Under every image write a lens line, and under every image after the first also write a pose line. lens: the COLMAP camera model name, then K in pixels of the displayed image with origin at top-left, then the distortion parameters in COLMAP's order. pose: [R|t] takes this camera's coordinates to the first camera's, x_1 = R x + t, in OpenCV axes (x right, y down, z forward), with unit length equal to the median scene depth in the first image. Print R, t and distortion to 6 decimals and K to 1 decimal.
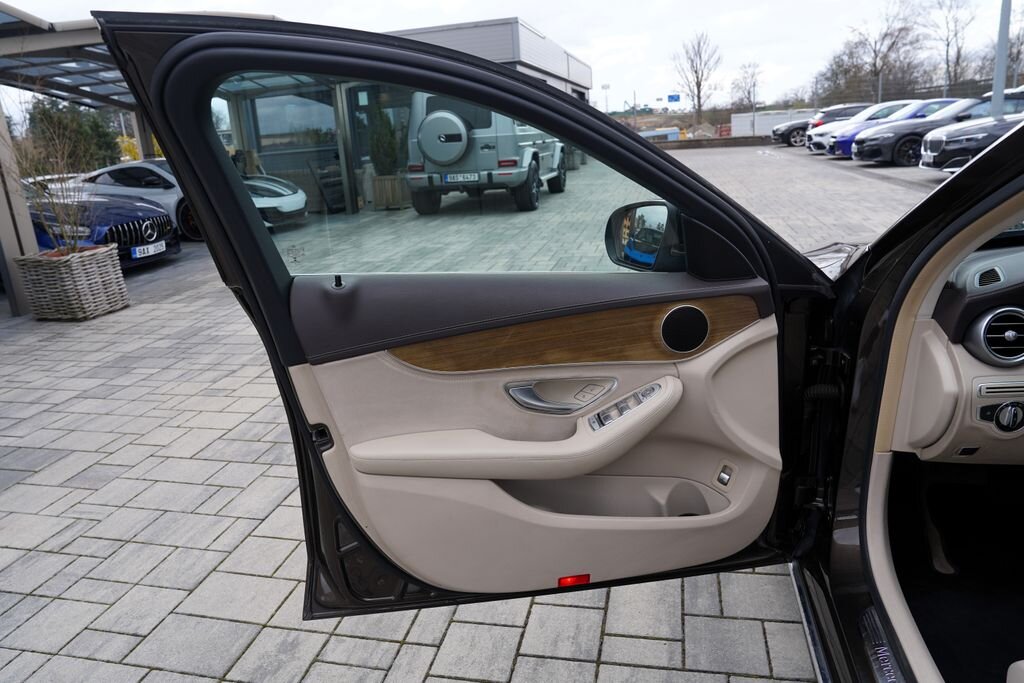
lens RADIAL K [[703.1, 0, 514.8], [0, 703.1, 333.8], [0, 0, 1]] dist [-0.106337, 0.083291]
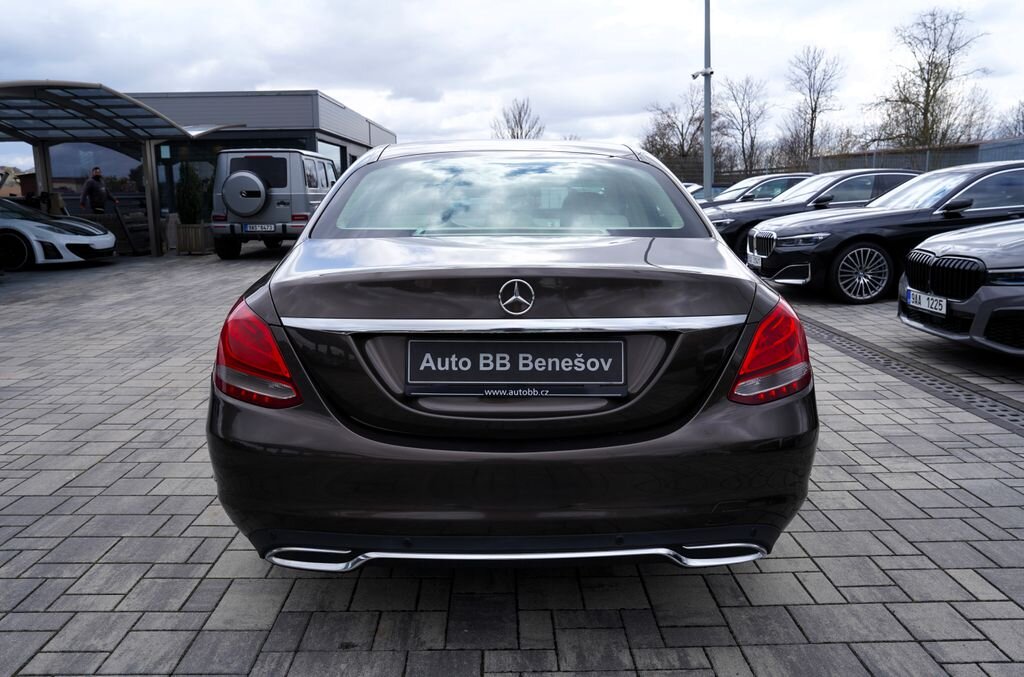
lens RADIAL K [[773.5, 0, 508.9], [0, 773.5, 340.3], [0, 0, 1]] dist [-0.088969, 0.091021]
pose [[0.972002, 0.016337, 0.234403, 0.027547], [0.006901, 0.995165, -0.097976, 0.080046], [-0.234870, 0.096850, 0.967190, -0.277873]]
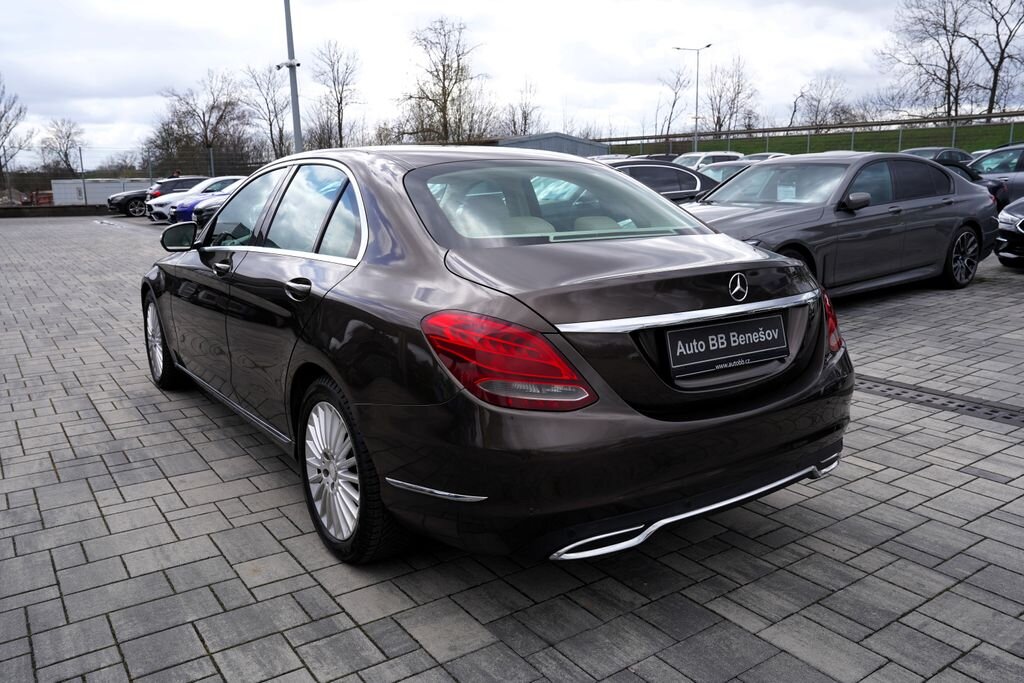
lens RADIAL K [[791.2, 0, 510.5], [0, 791.2, 332.4], [0, 0, 1]] dist [-0.077939, 0.102408]
pose [[0.678734, -0.079280, 0.730093, -0.108537], [0.167592, 0.984644, -0.048881, 0.068292], [-0.715006, 0.155535, 0.681598, -0.224554]]
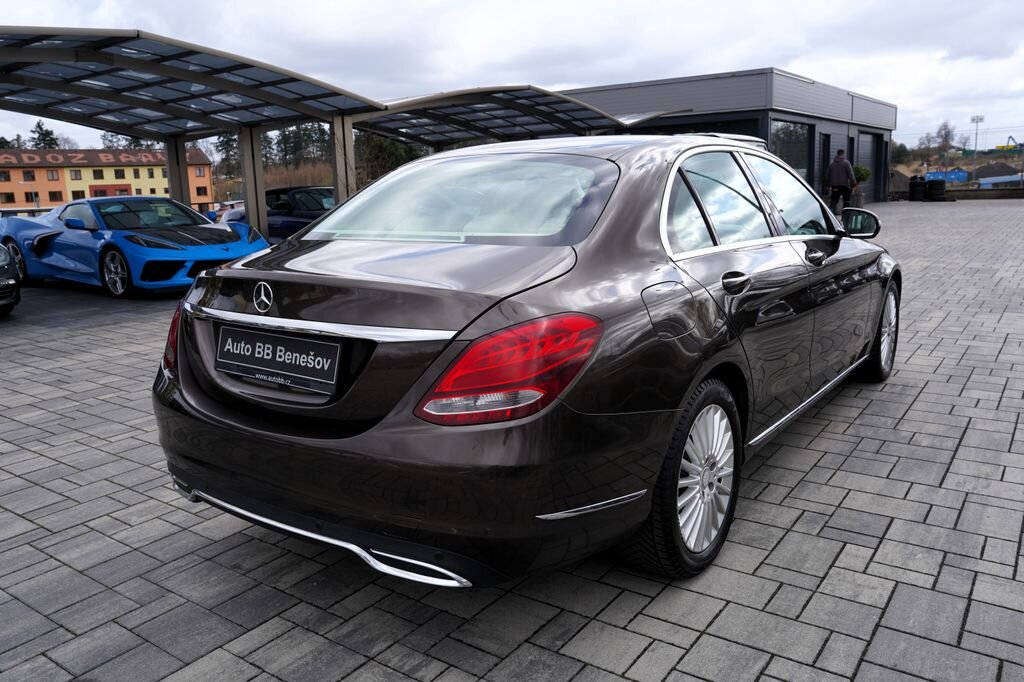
lens RADIAL K [[791.2, 0, 510.5], [0, 791.2, 331.9], [0, 0, 1]] dist [-0.077939, 0.102408]
pose [[0.916067, 0.108035, -0.386199, 0.179722], [-0.135916, 0.989673, -0.045542, 0.065793], [0.377291, 0.094210, 0.921290, -0.276398]]
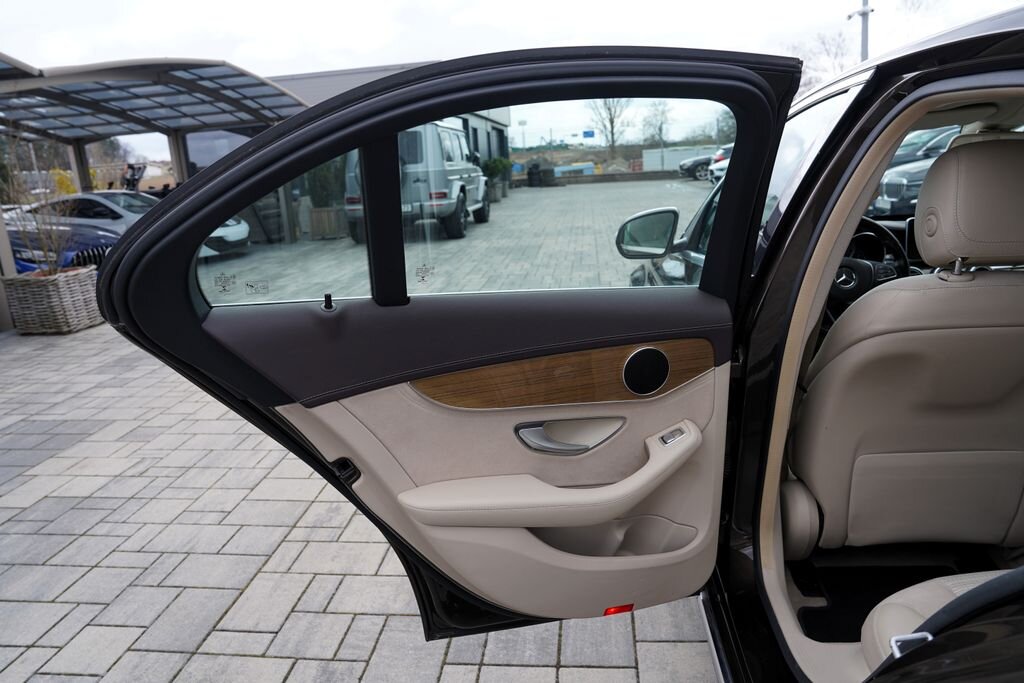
lens RADIAL K [[703.1, 0, 512.0], [0, 703.1, 341.5], [0, 0, 1]] dist [-0.118933, 0.105924]
pose [[0.994014, -0.021314, 0.107149, -0.014390], [0.025187, 0.999073, -0.034924, 0.022346], [-0.106305, 0.037414, 0.993629, -0.079416]]
